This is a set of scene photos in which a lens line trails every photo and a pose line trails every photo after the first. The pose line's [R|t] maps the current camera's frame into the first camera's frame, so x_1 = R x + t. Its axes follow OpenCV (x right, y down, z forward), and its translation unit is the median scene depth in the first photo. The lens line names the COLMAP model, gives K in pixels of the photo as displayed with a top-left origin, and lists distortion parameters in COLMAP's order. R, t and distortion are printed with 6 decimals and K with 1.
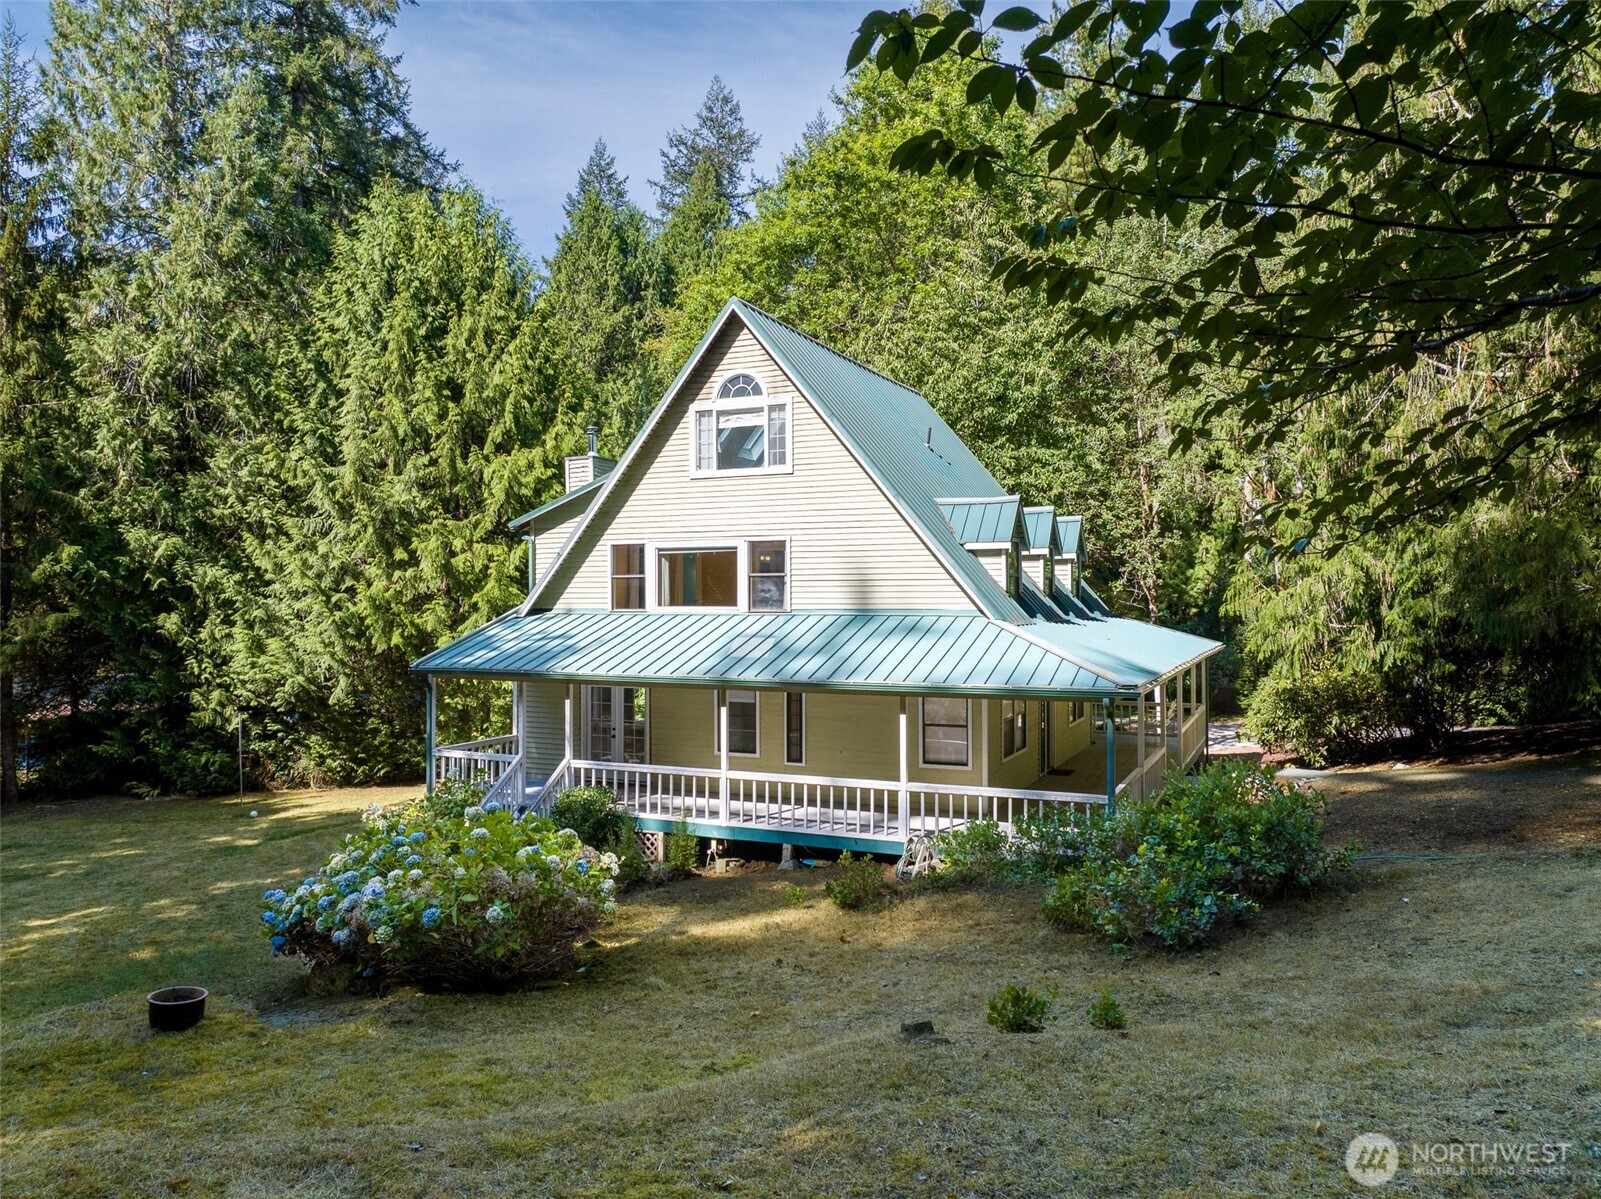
lens RADIAL K [[1130.9, 0, 792.0], [0, 1130.9, 602.3], [0, 0, 1]] dist [-0.032380, 0.009099]
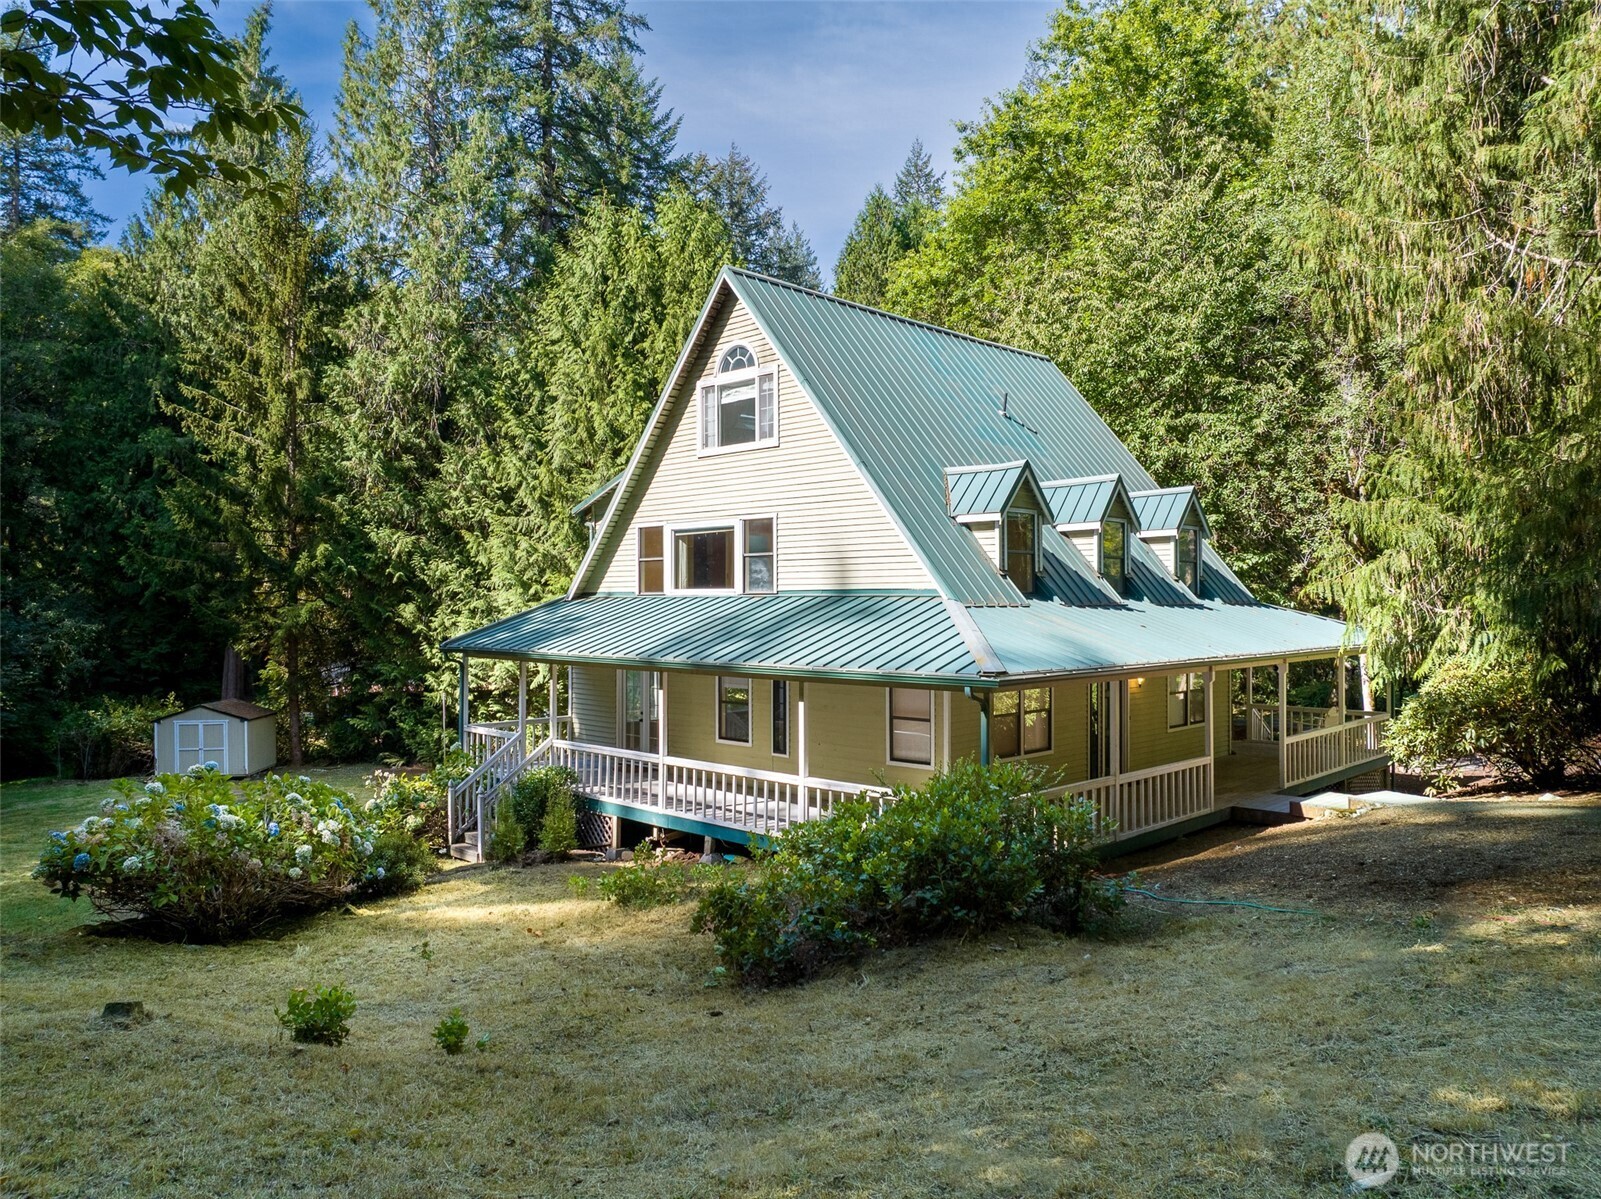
lens RADIAL K [[1130.9, 0, 800.3], [0, 1130.9, 596.7], [0, 0, 1]] dist [-0.032380, 0.009099]
pose [[0.940473, -0.000551, -0.339869, 0.305026], [-0.002327, 0.999965, -0.008062, 0.017089], [0.339861, 0.008373, 0.940438, 0.109801]]
